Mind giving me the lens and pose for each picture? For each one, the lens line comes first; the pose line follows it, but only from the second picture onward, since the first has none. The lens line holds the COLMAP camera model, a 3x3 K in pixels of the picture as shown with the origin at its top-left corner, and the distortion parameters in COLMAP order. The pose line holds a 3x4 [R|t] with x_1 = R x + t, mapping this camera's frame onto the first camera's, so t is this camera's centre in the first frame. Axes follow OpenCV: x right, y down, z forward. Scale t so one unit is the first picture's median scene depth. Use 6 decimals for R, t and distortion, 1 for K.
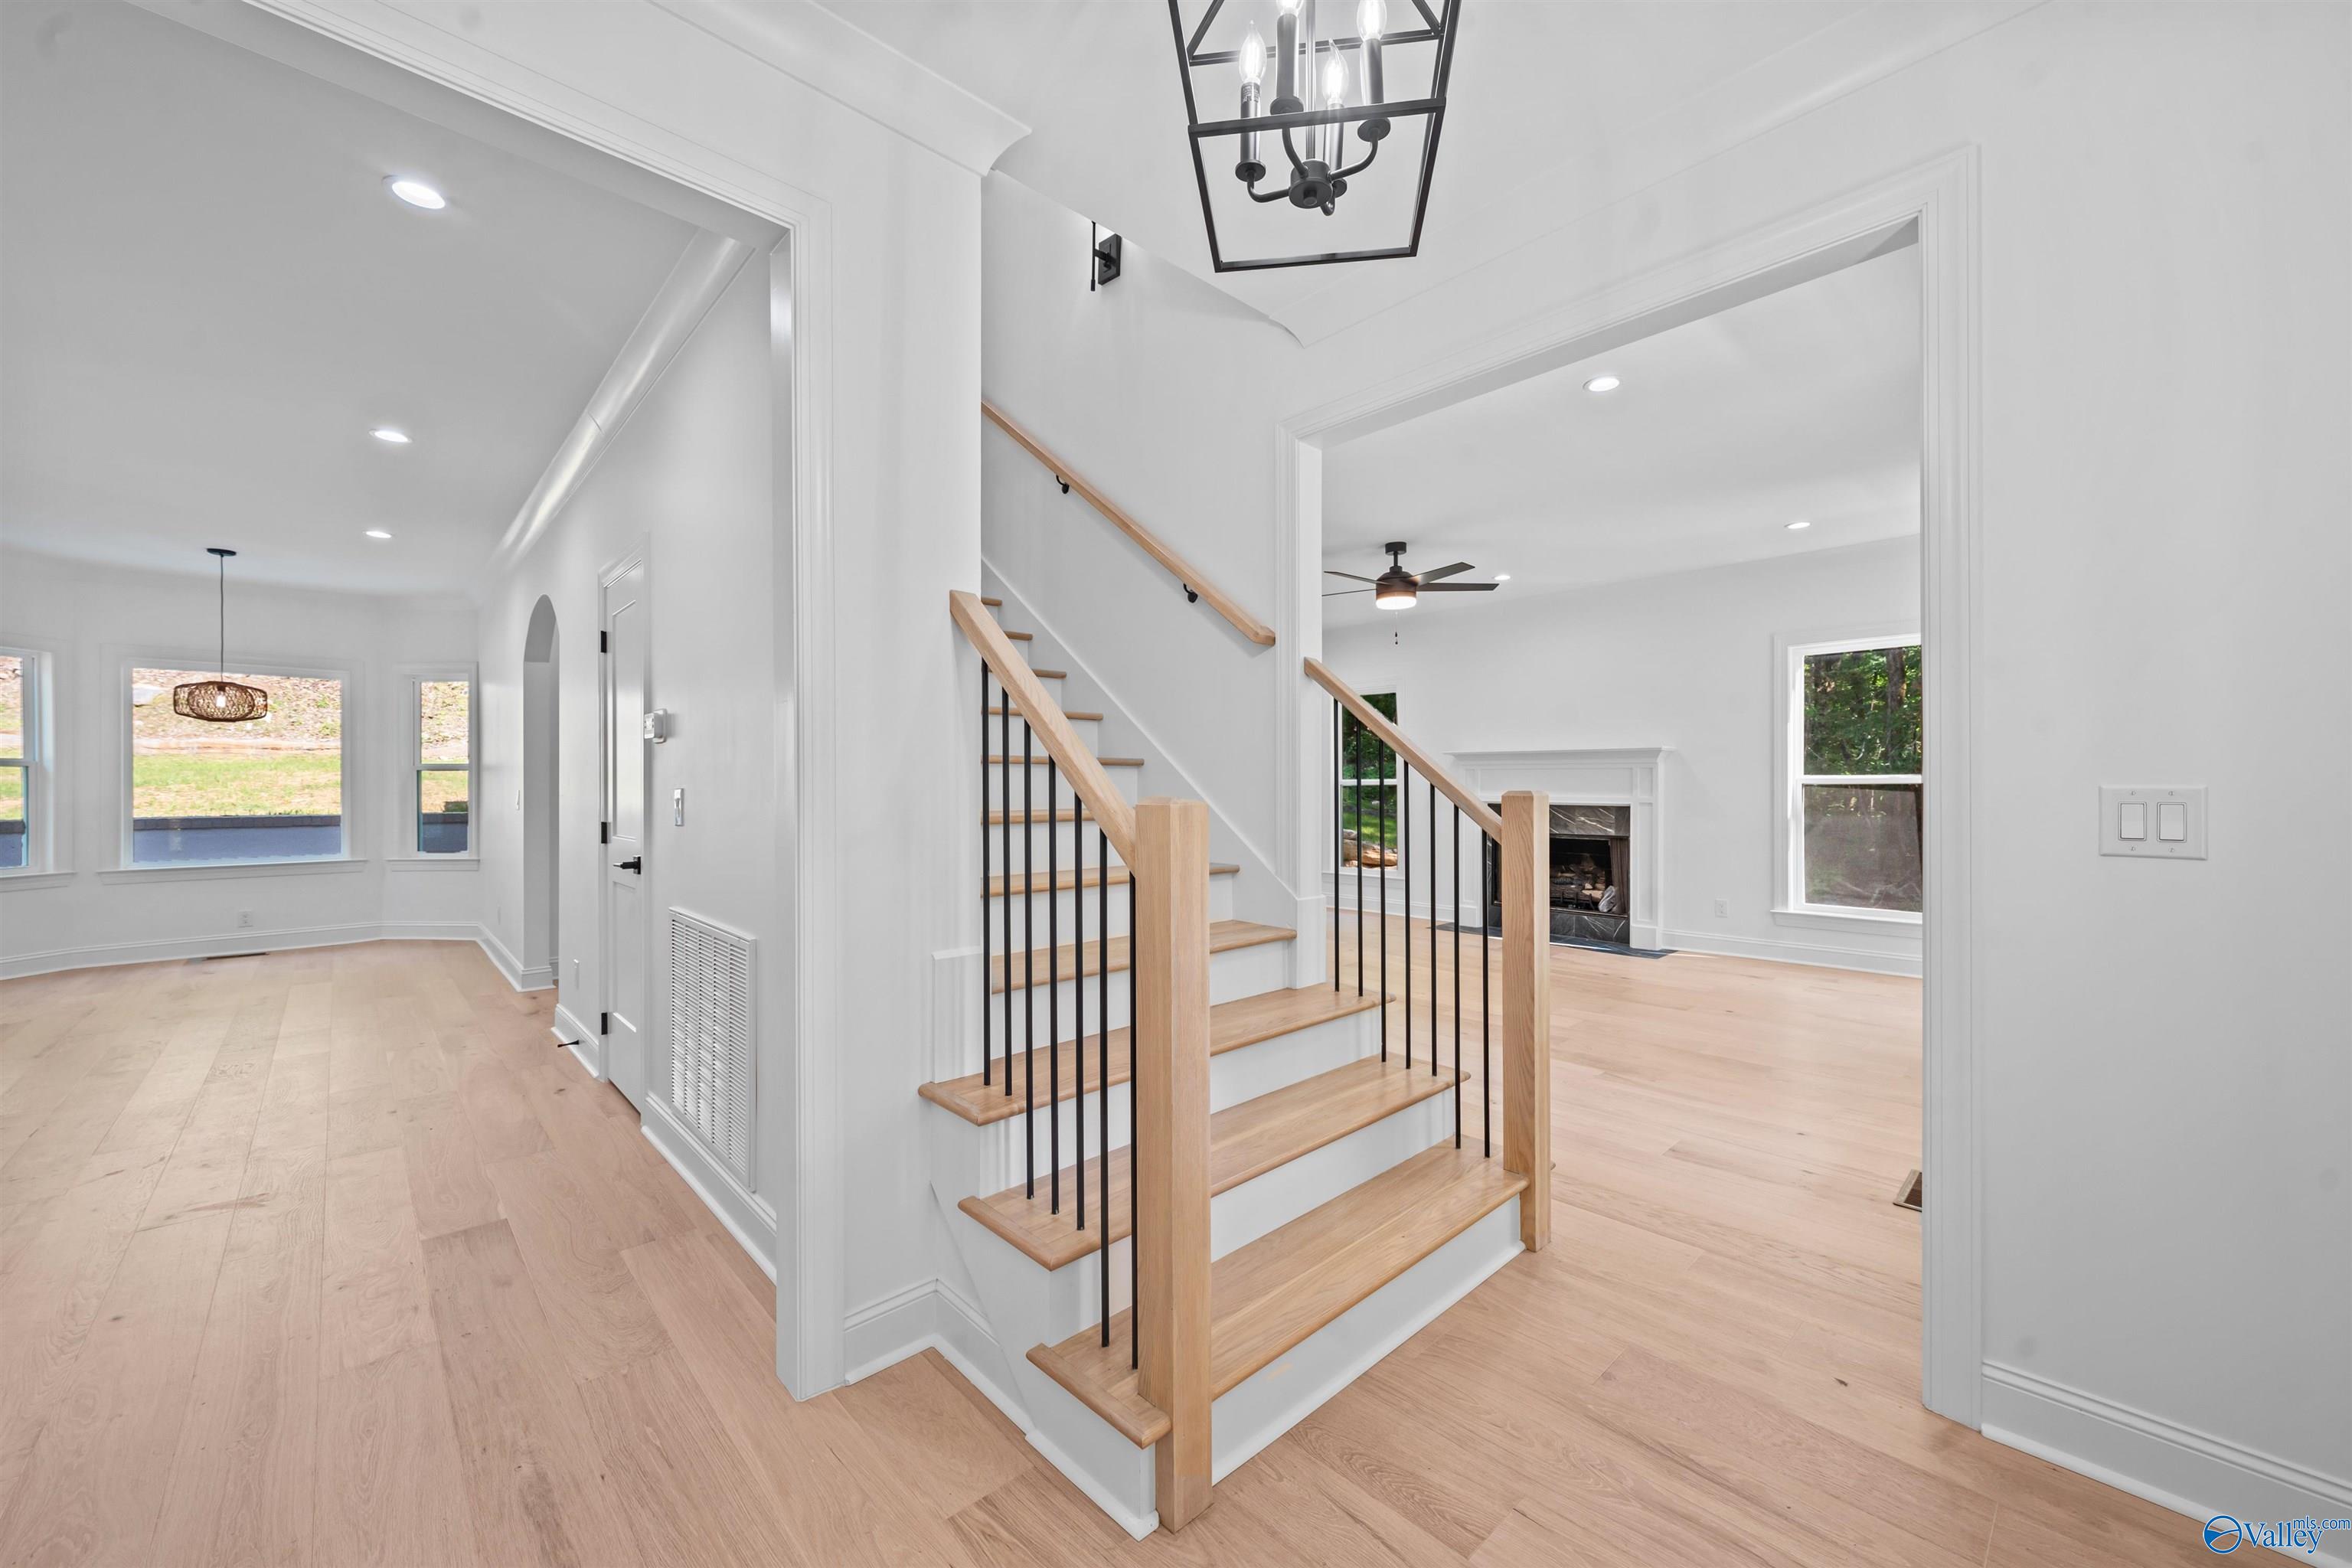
lens RADIAL K [[895.1, 0, 1181.8], [0, 895.1, 788.2], [0, 0, 1]] dist [-0.000131, 0.000051]
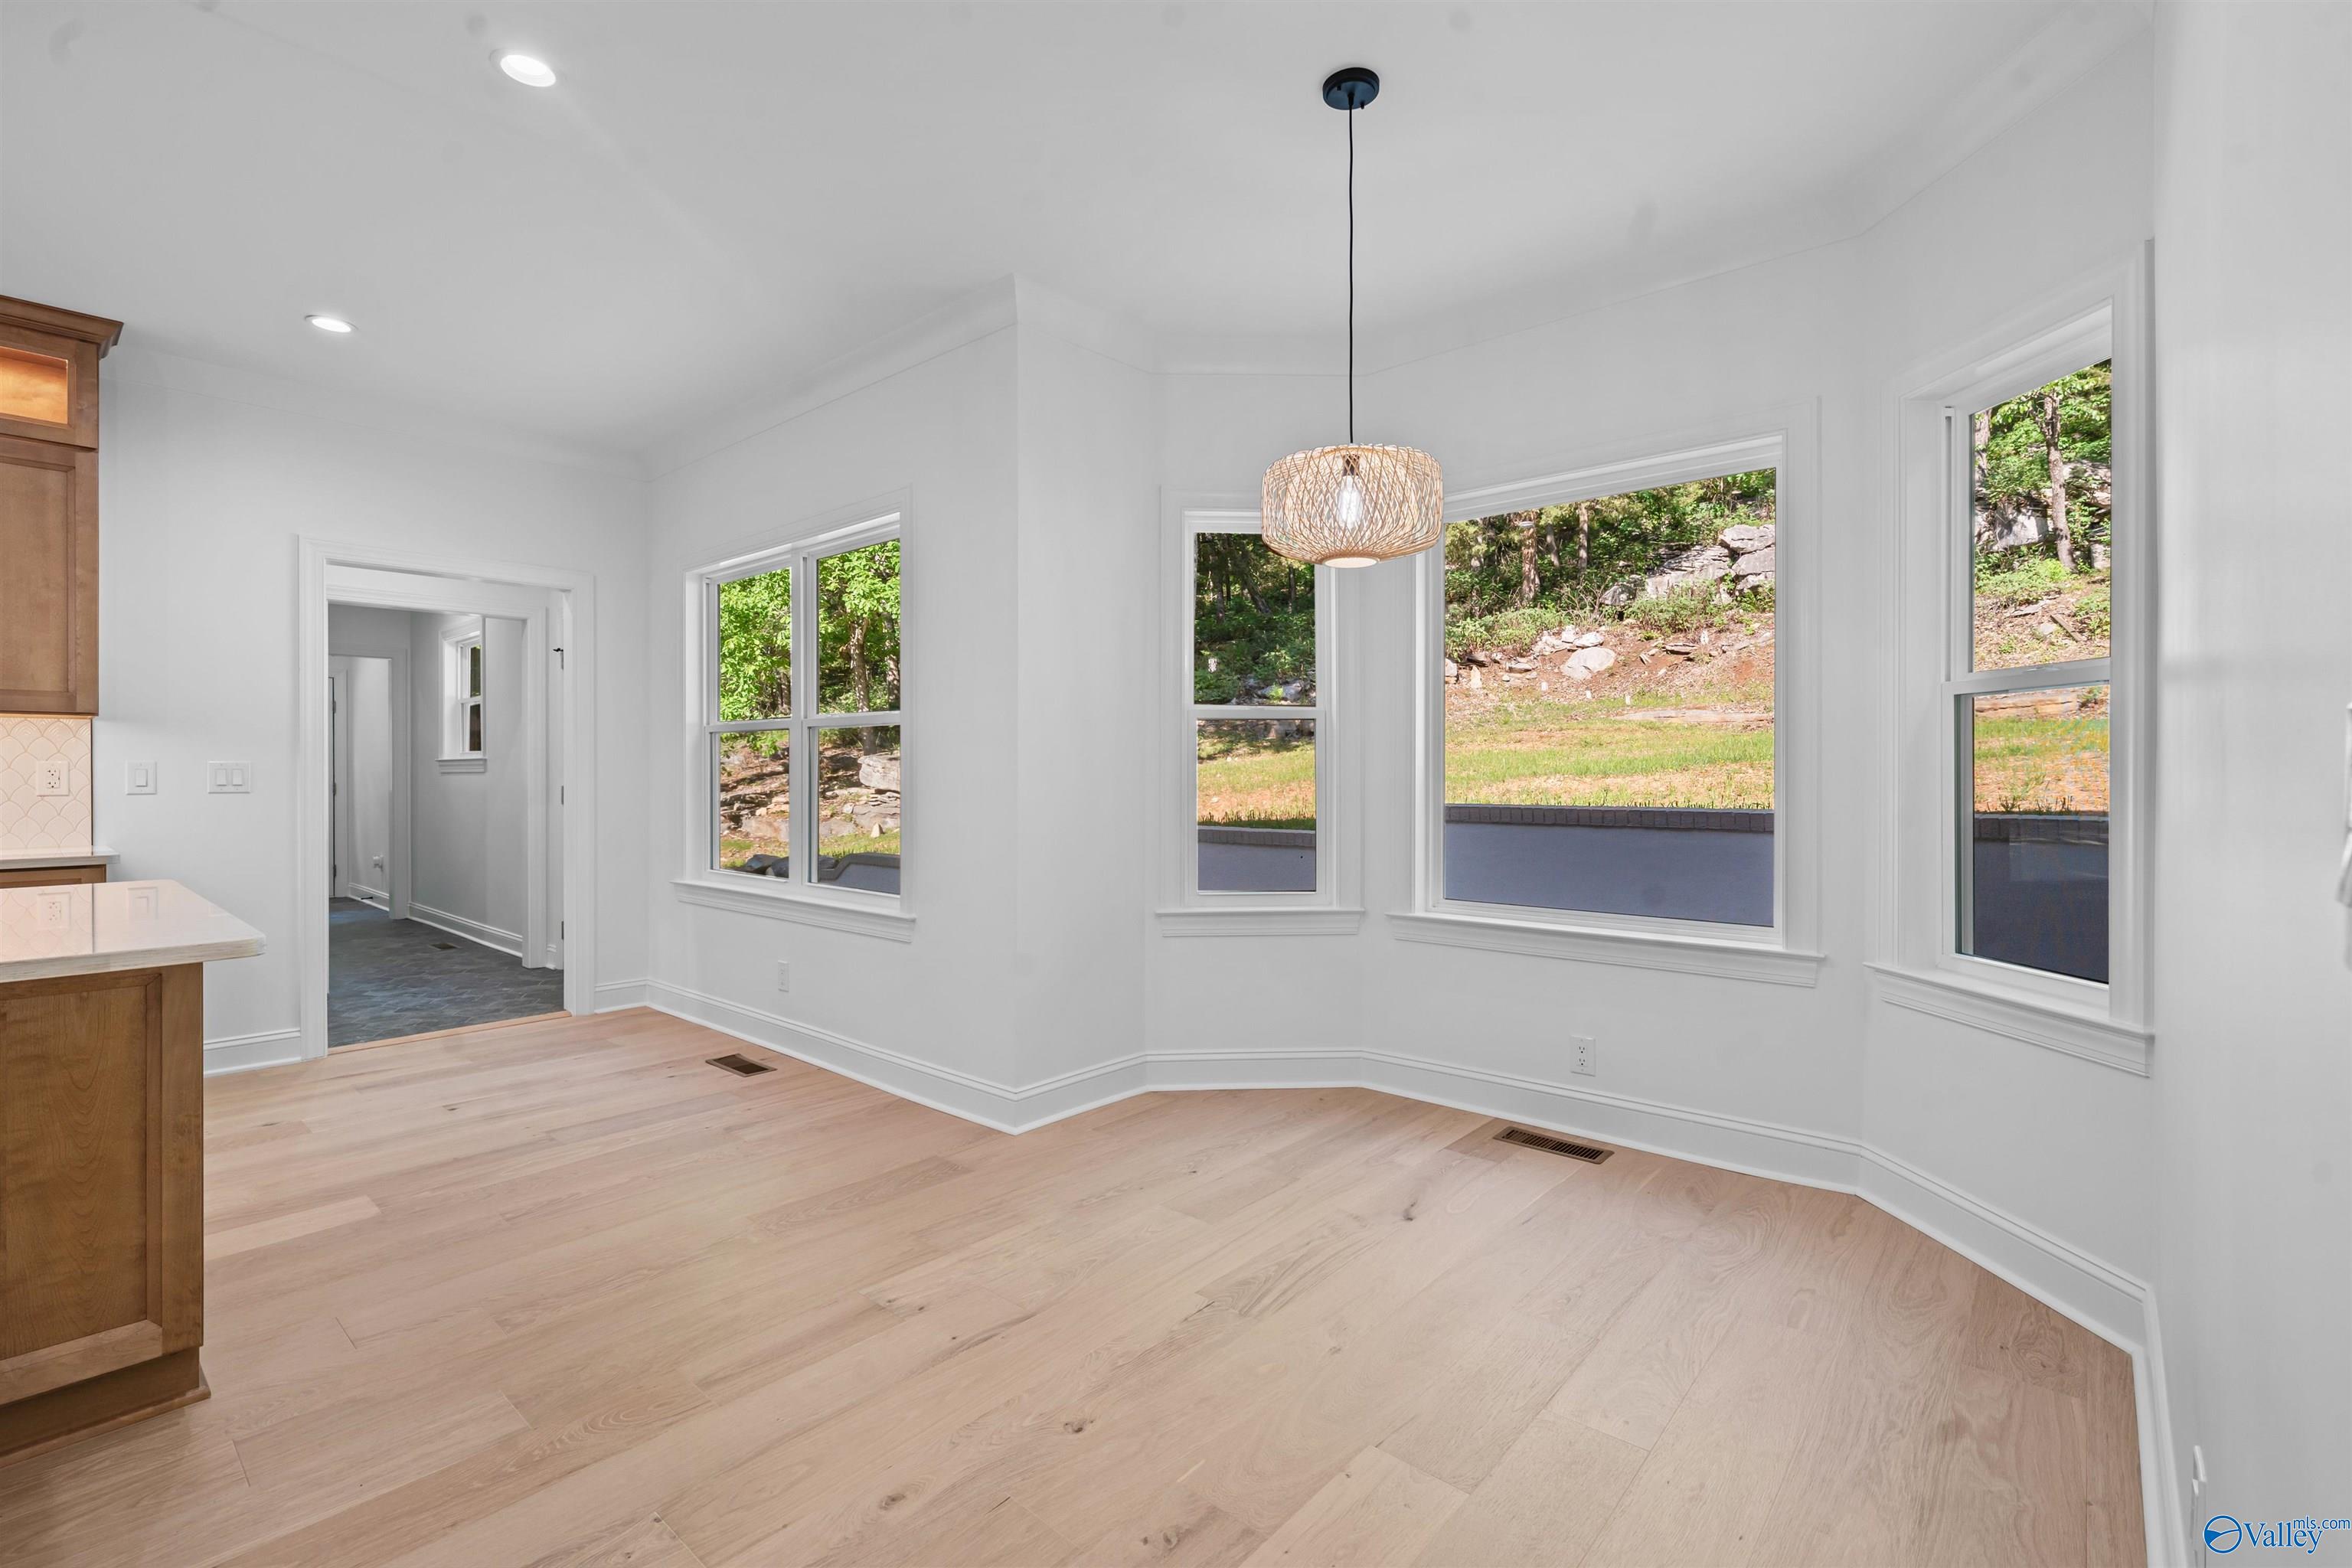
lens RADIAL K [[1042.7, 0, 1179.1], [0, 1042.7, 774.8], [0, 0, 1]] dist [0.000263, 0.000131]
pose [[0.096583, 0.005841, -0.995308, -0.625019], [-0.000920, 0.999983, 0.005779, 0.007512], [0.995325, 0.000358, 0.096587, 0.840794]]
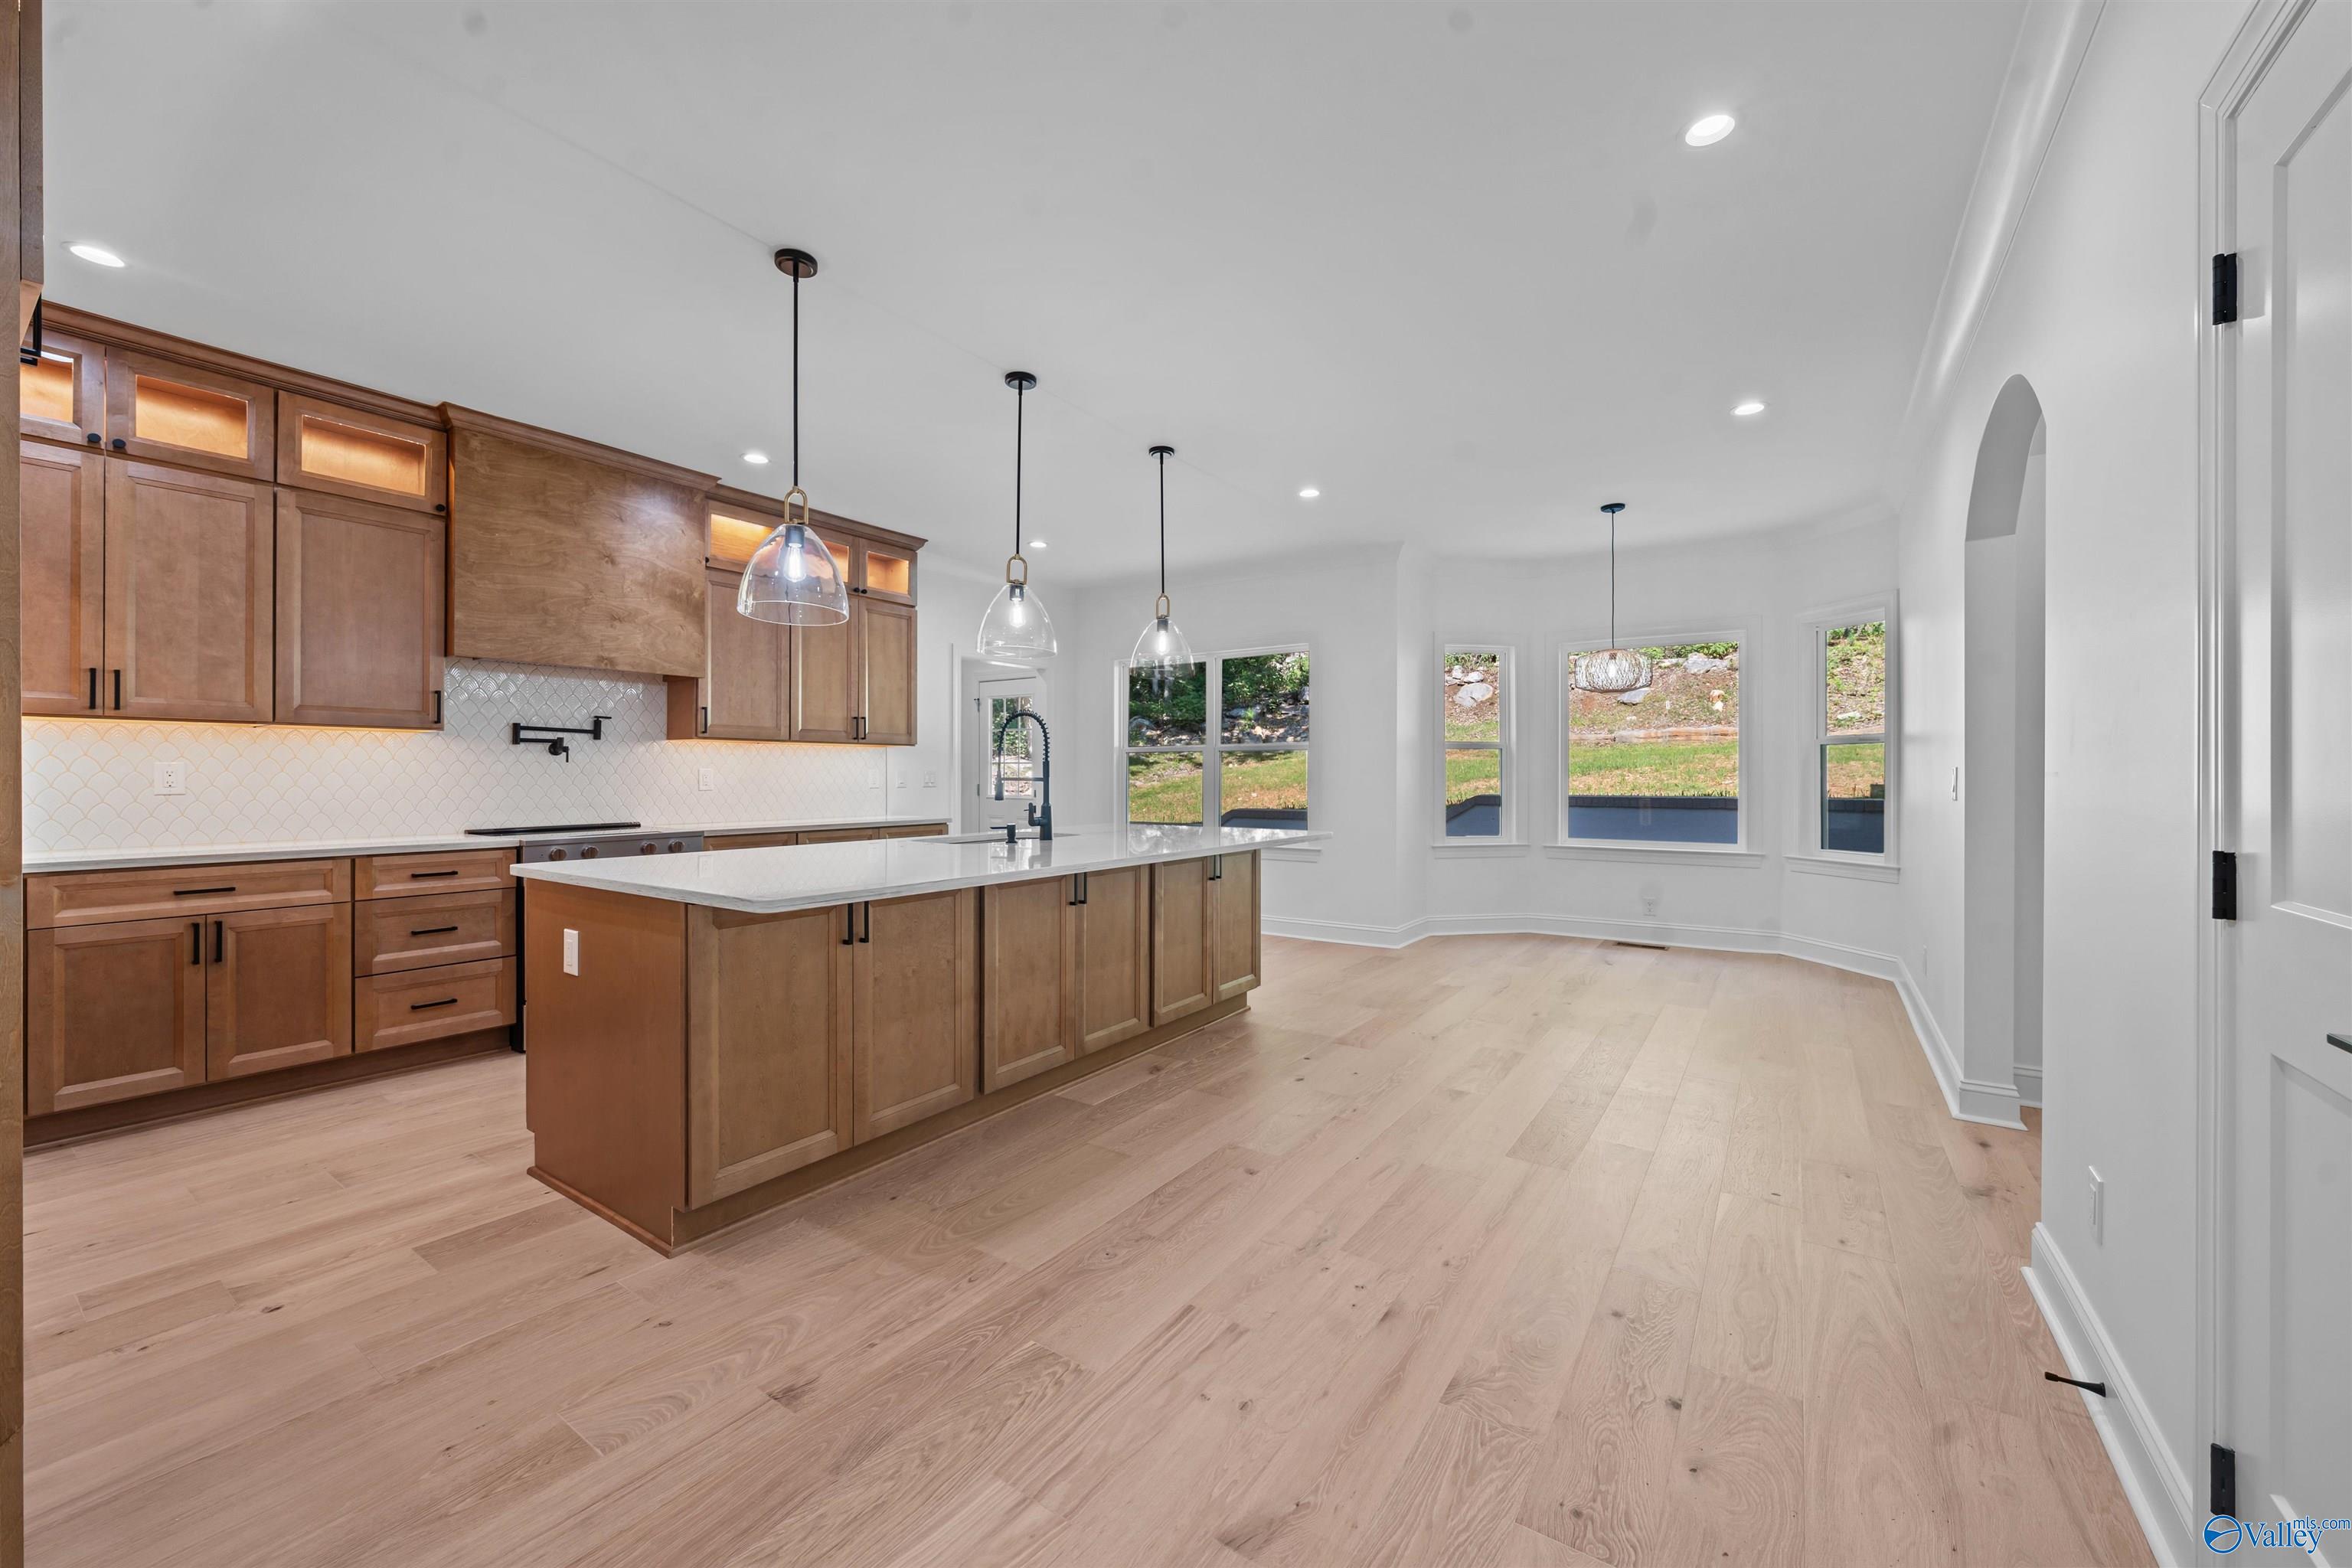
lens RADIAL K [[901.8, 0, 1181.2], [0, 901.8, 774.7], [0, 0, 1]] dist [-0.001683, 0.000314]
pose [[0.216525, 0.003000, -0.976272, -0.255343], [-0.001271, 0.999995, 0.002791, 0.006049], [0.976276, 0.000636, 0.216528, 0.350866]]
